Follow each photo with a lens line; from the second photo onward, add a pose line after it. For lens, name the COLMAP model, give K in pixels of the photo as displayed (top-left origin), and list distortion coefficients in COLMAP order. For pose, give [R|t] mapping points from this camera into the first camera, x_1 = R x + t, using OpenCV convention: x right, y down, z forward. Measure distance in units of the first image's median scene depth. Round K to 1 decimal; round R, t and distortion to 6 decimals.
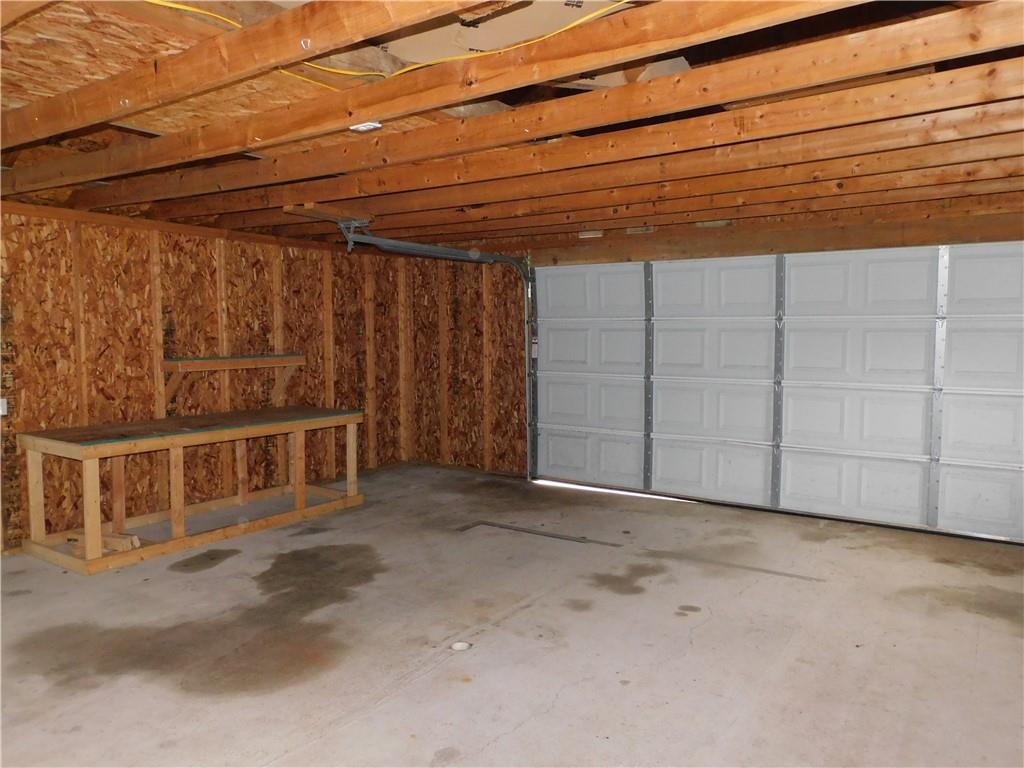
lens RADIAL K [[732.5, 0, 510.8], [0, 732.5, 383.6], [0, 0, 1]] dist [0.003724, 0.001668]
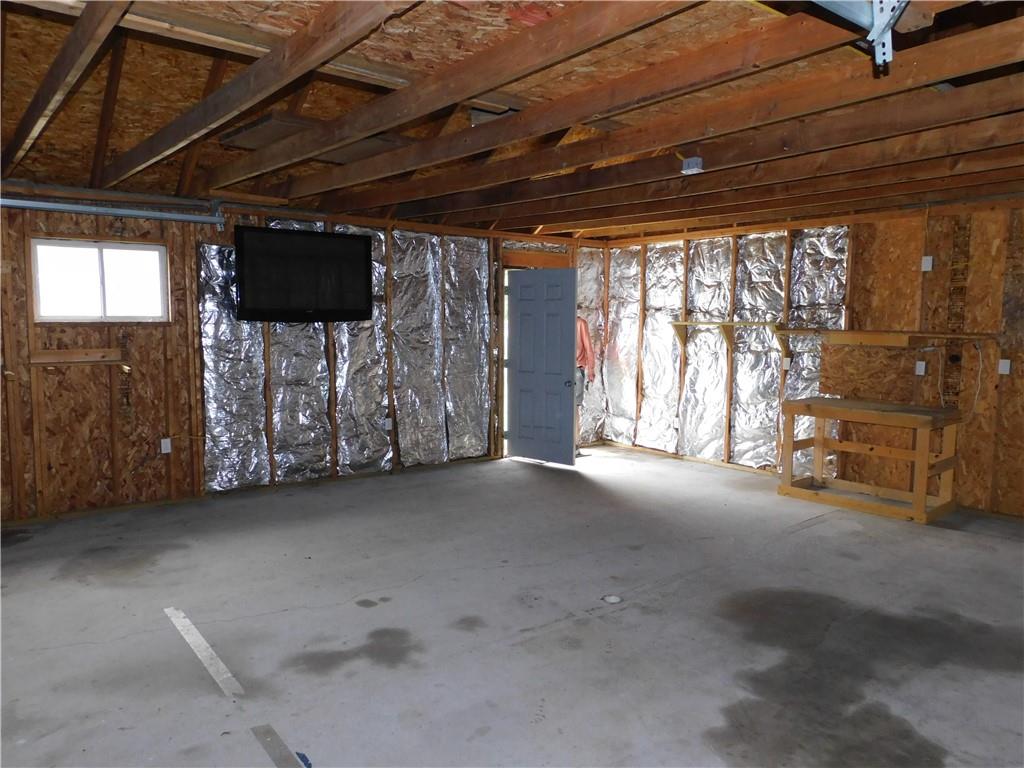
lens RADIAL K [[732.5, 0, 512.8], [0, 732.5, 384.7], [0, 0, 1]] dist [0.003724, 0.001668]
pose [[-0.952924, -0.032726, 0.301436, -0.221382], [0.017400, 0.986617, 0.162121, -0.130563], [-0.302708, 0.159734, -0.939602, 1.811911]]
